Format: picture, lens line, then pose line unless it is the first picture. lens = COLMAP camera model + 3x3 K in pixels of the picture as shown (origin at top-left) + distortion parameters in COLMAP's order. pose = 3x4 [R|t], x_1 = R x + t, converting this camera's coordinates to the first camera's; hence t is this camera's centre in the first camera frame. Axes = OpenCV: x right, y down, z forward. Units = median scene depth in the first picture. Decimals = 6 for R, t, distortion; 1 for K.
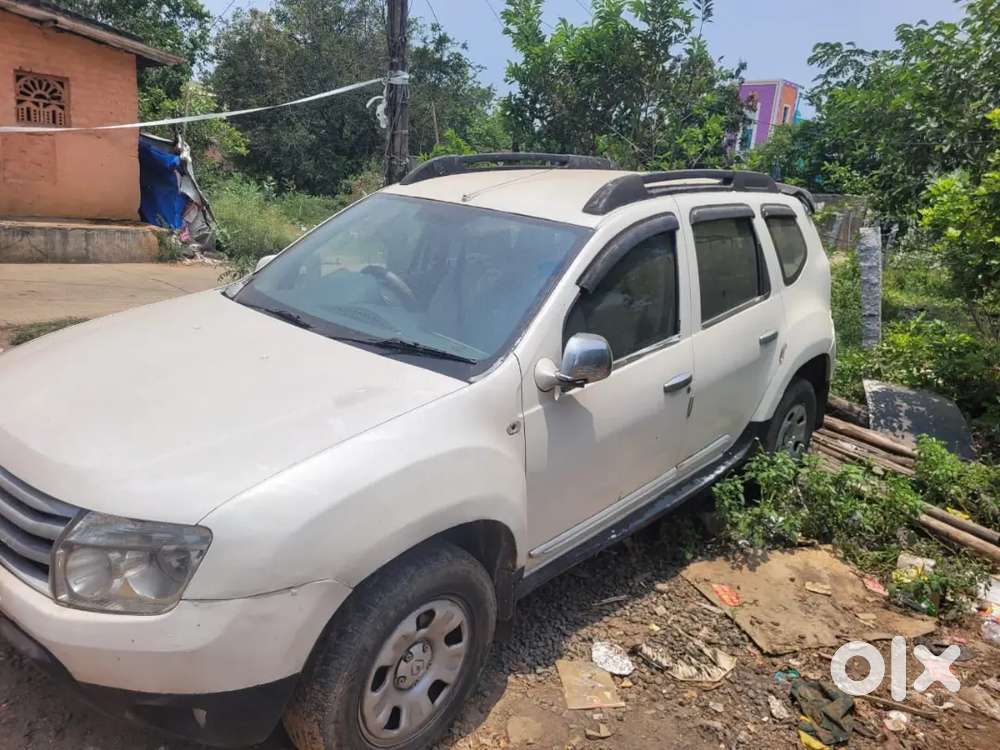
lens RADIAL K [[733.1, 0, 500.0], [0, 733.1, 375.0], [0, 0, 1]] dist [0.045857, -0.046106]
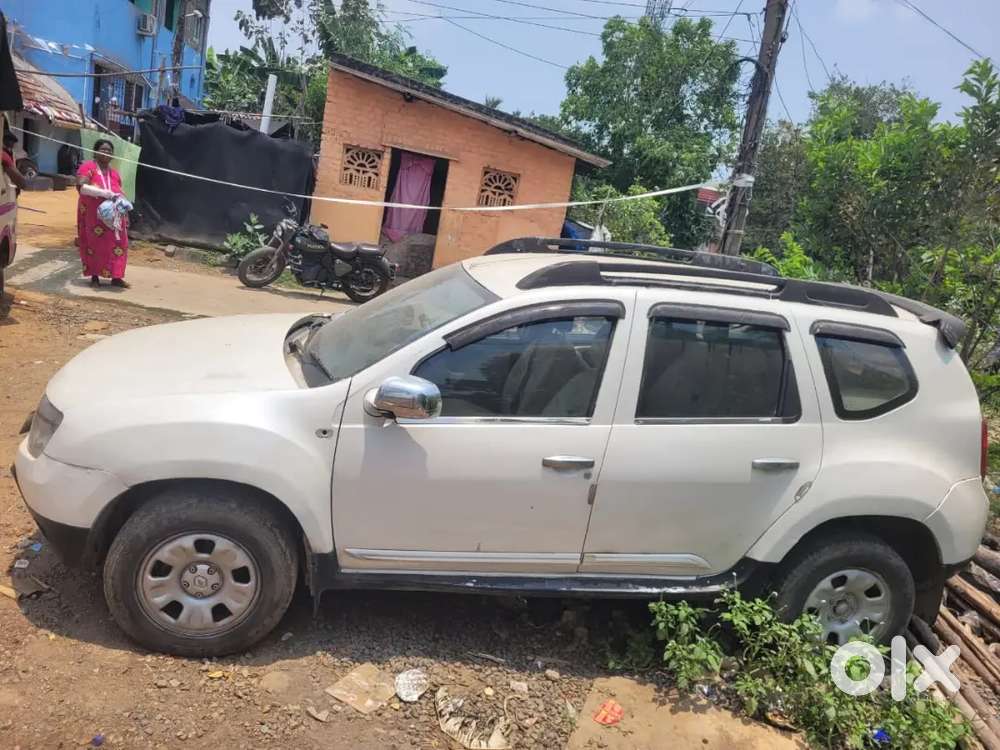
lens RADIAL K [[733.1, 0, 500.0], [0, 733.1, 375.0], [0, 0, 1]] dist [0.045857, -0.046106]
pose [[0.781395, 0.191702, -0.593862, 0.692490], [-0.265870, 0.963224, -0.038894, -0.037984], [0.564566, 0.188282, 0.803626, 0.106153]]
